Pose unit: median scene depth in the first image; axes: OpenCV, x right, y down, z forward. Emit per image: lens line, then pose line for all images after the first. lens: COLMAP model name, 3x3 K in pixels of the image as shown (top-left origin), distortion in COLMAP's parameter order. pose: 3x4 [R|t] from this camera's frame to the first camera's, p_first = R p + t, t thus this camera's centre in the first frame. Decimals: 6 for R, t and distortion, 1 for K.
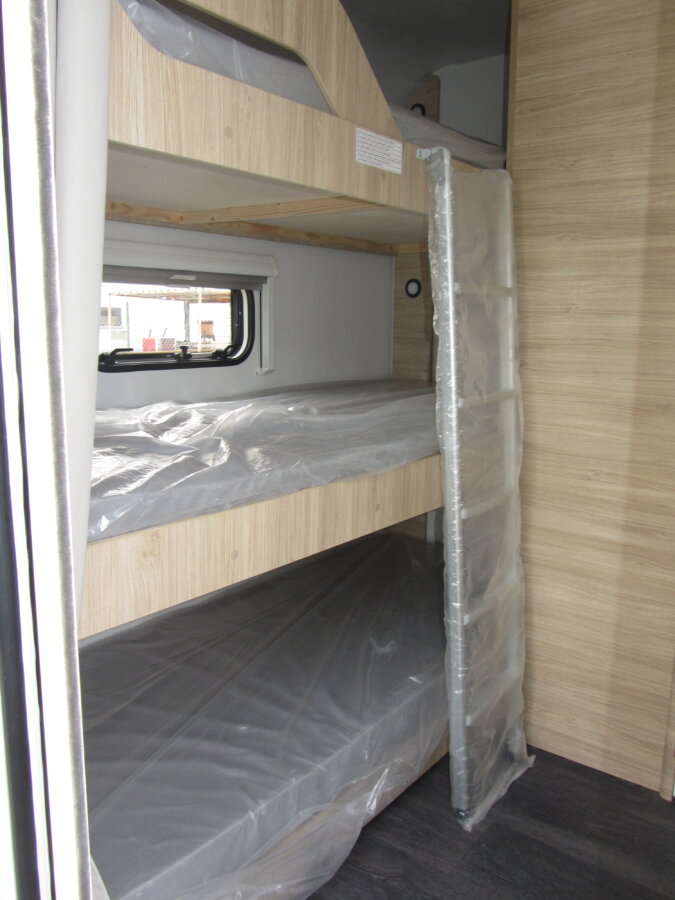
lens RADIAL K [[741.7, 0, 337.5], [0, 741.7, 450.0], [0, 0, 1]] dist [-0.005967, -0.010214]
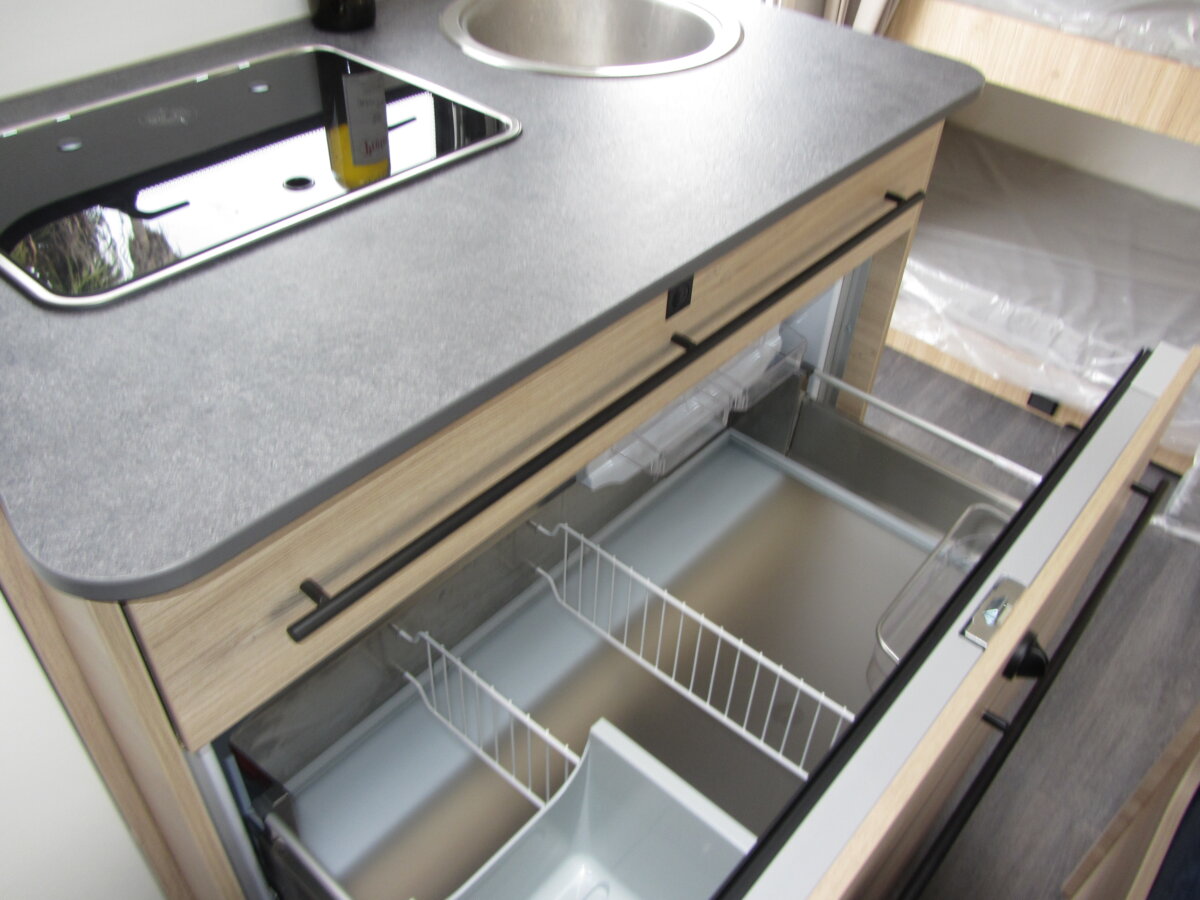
lens RADIAL K [[988.9, 0, 600.0], [0, 988.9, 450.0], [0, 0, 1]] dist [-0.005967, -0.010214]
pose [[-0.044238, 0.638371, -0.768456, 1.260030], [-0.226556, 0.742758, 0.630066, -0.211348], [0.972993, 0.201971, 0.111769, 0.151940]]
